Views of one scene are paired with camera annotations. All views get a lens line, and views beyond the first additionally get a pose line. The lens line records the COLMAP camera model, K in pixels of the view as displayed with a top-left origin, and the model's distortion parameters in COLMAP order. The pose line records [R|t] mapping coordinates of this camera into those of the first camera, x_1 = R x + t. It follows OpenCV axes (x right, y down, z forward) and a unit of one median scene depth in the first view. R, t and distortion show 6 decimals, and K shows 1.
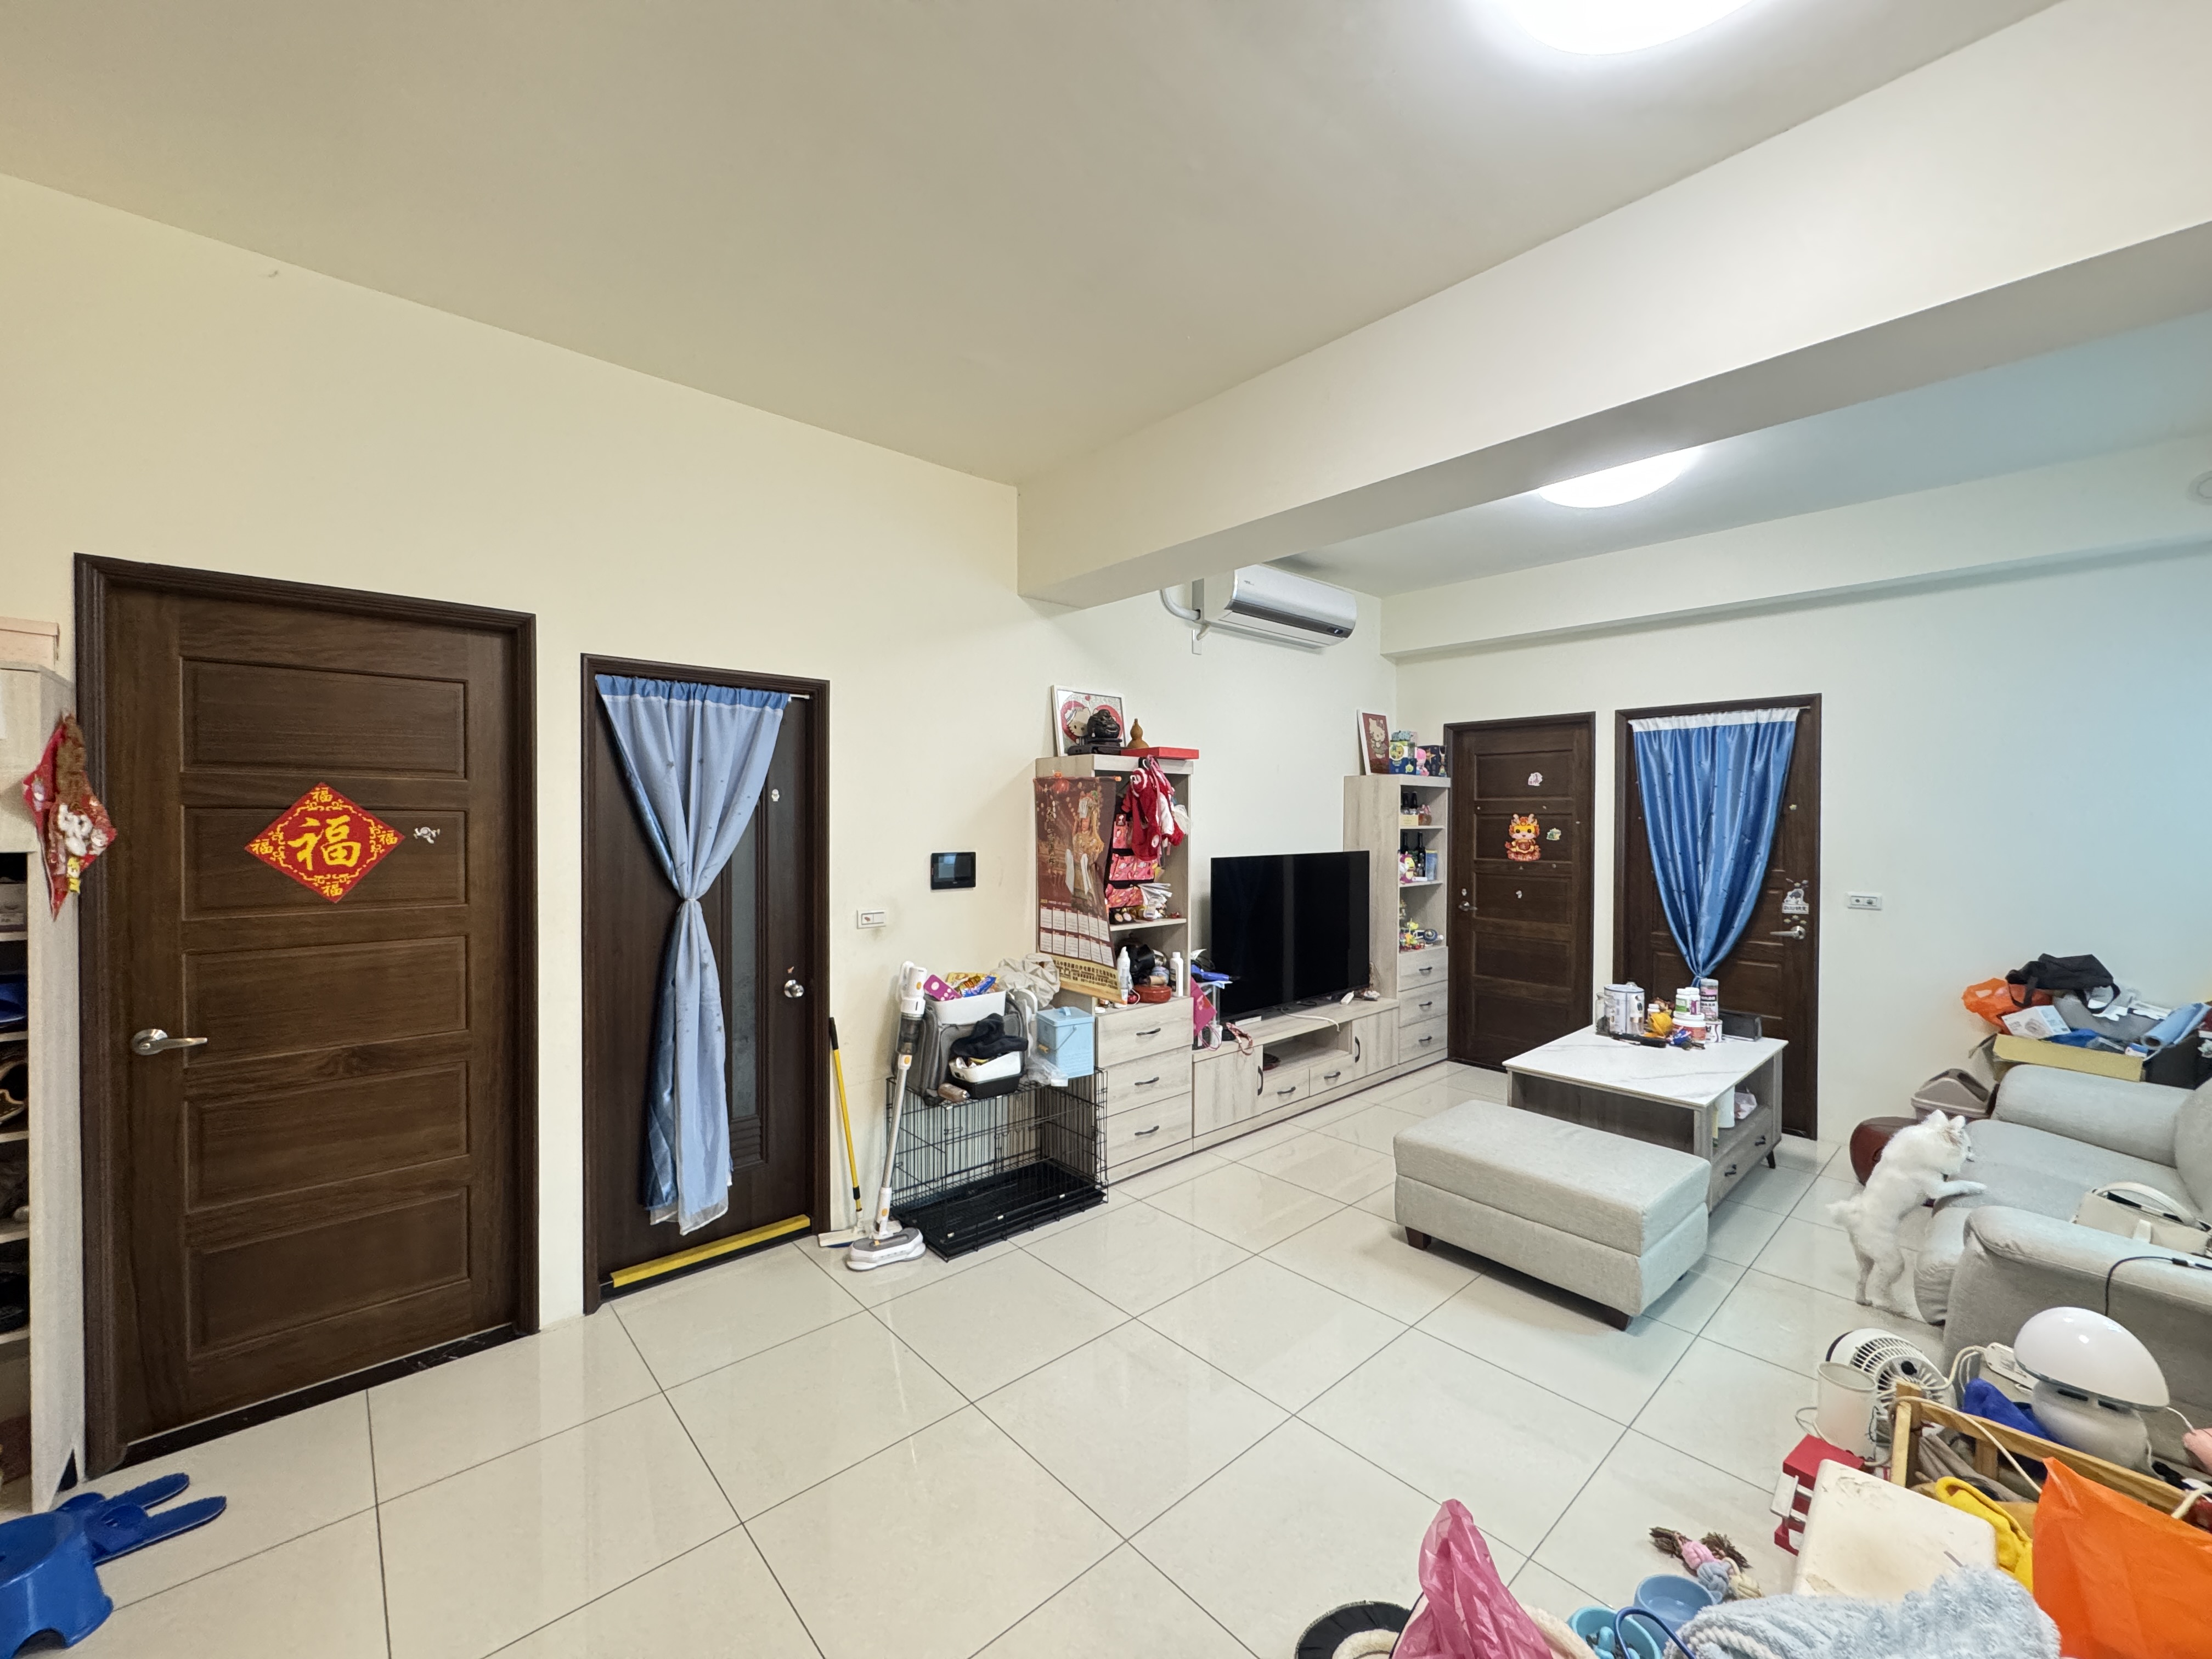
lens RADIAL K [[884.5, 0, 1102.4], [0, 884.5, 823.9], [0, 0, 1]] dist [-0.002232, -0.000238]
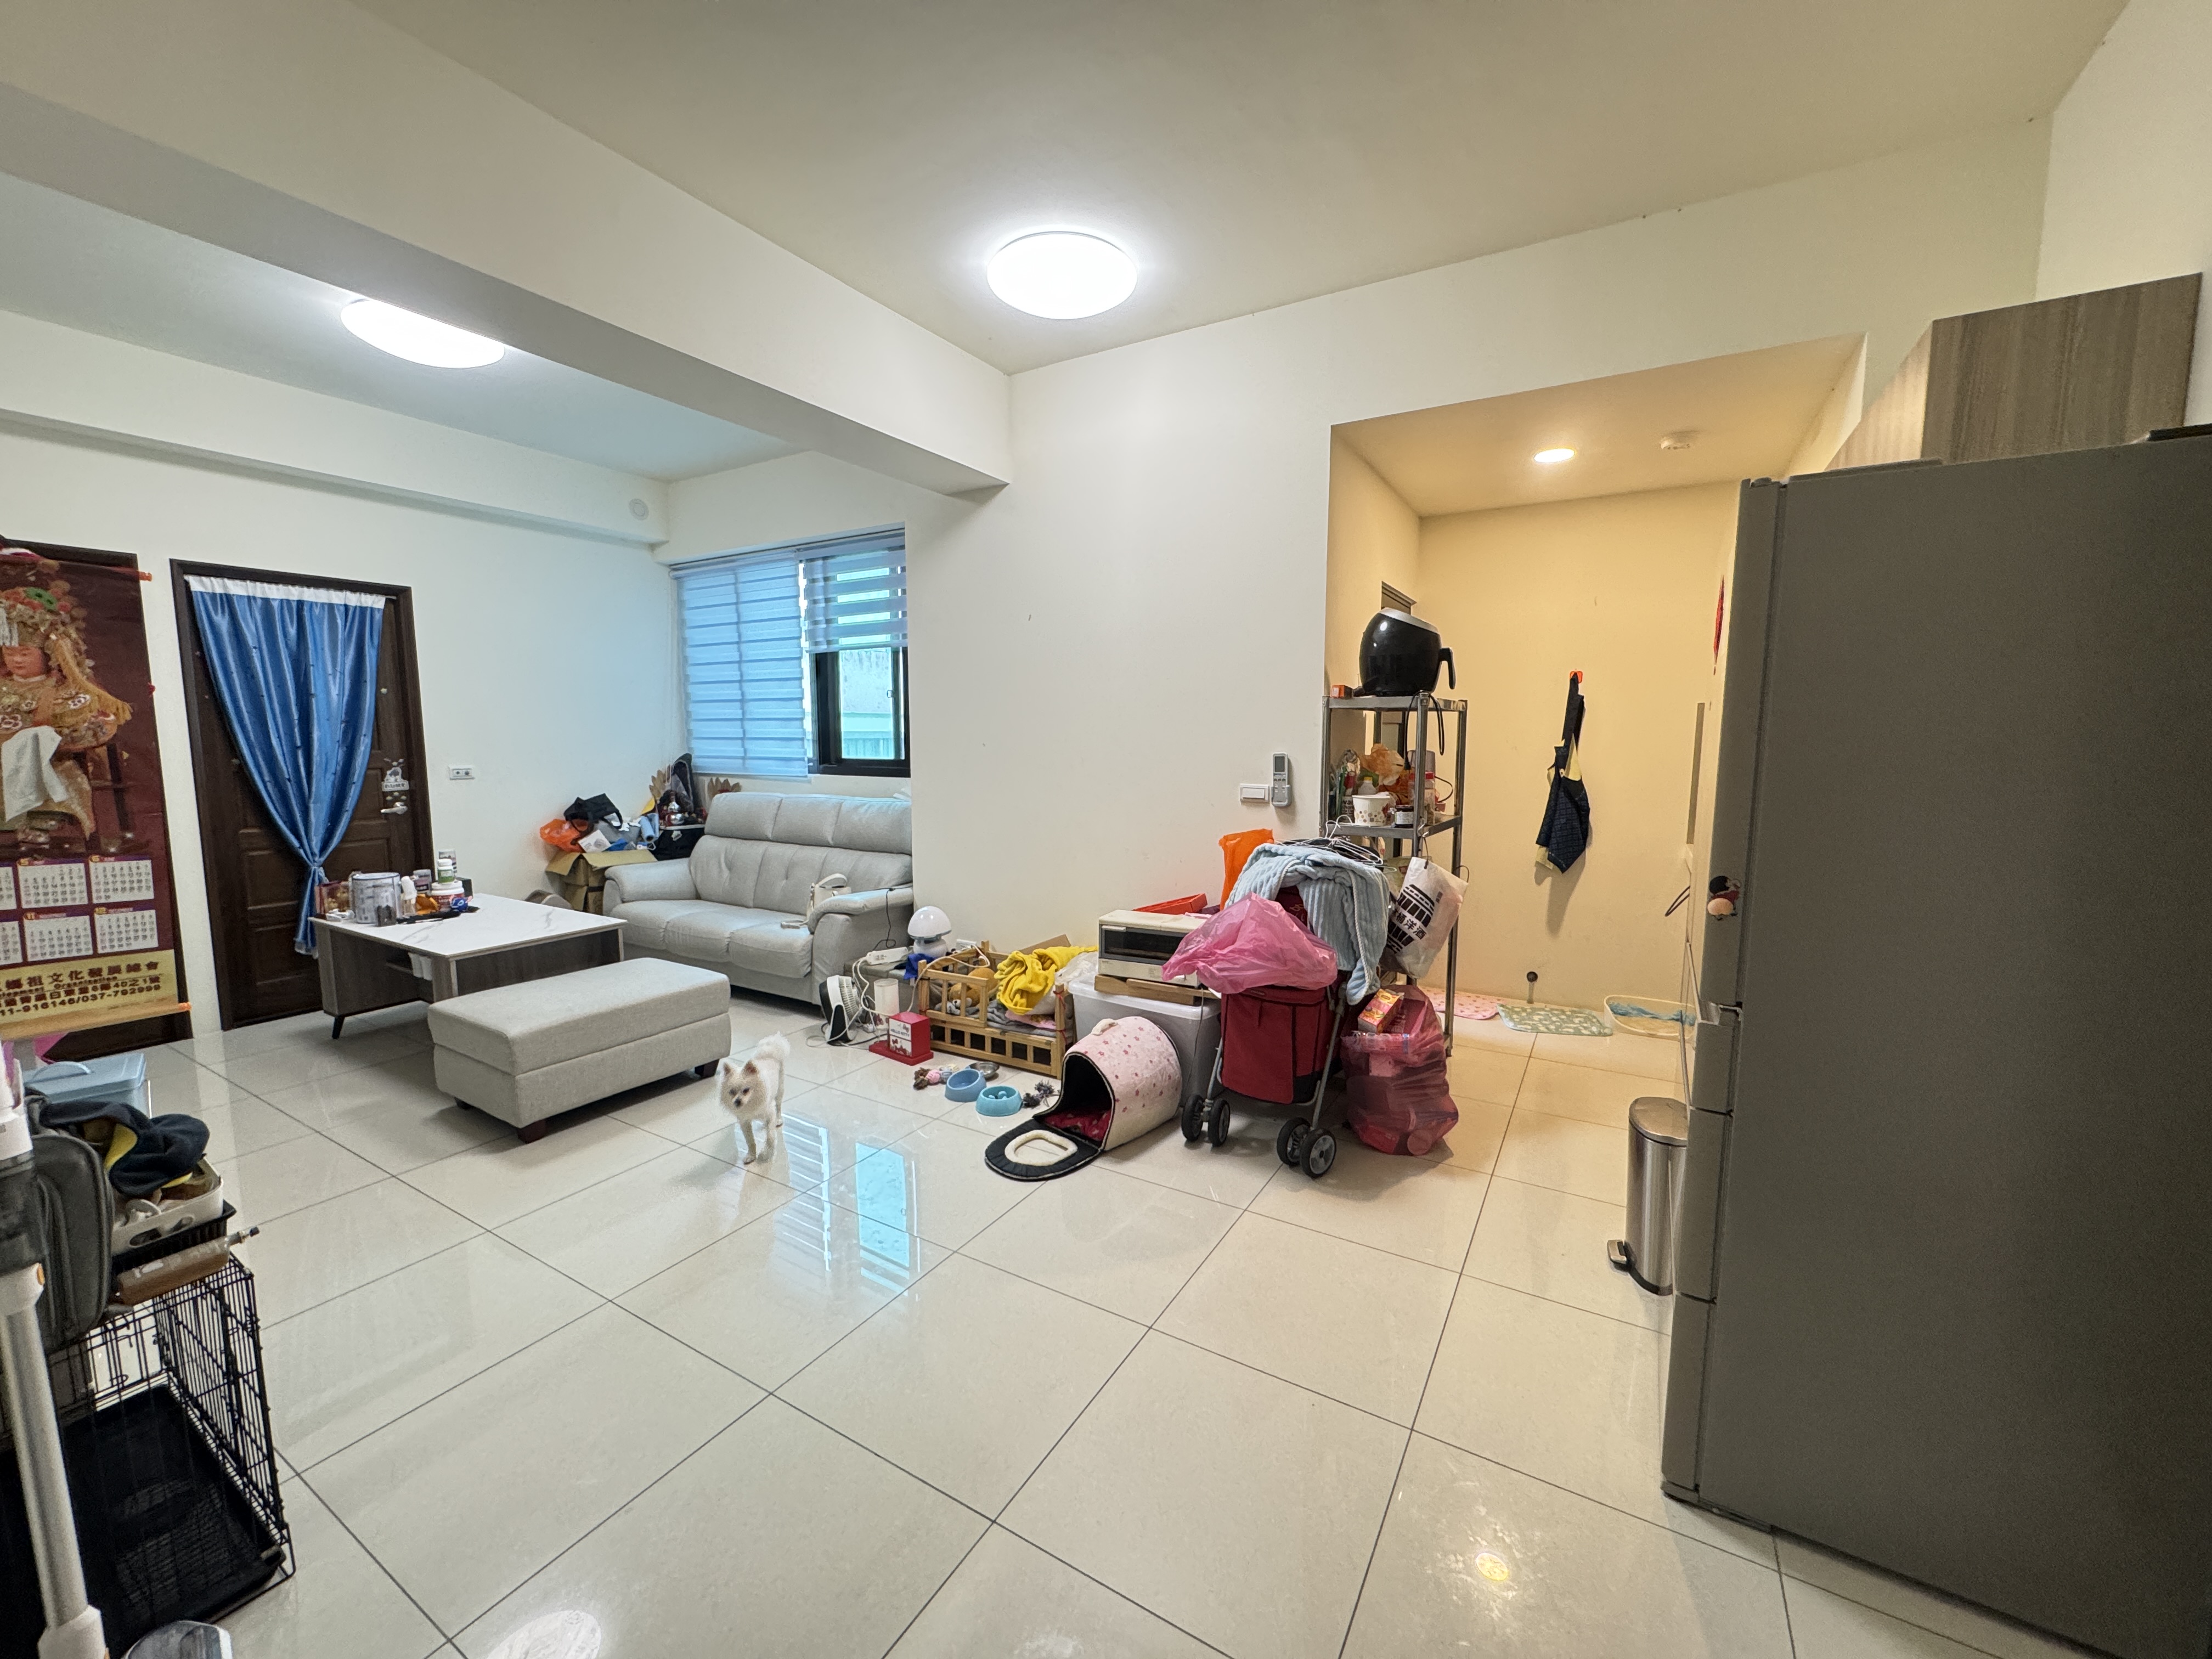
lens RADIAL K [[884.5, 0, 1101.7], [0, 884.5, 832.6], [0, 0, 1]] dist [-0.002232, -0.000238]
pose [[-0.297793, -0.110778, 0.948181, -0.501957], [0.004295, 0.993079, 0.117373, 0.029429], [-0.954621, 0.039025, -0.295256, 0.499467]]
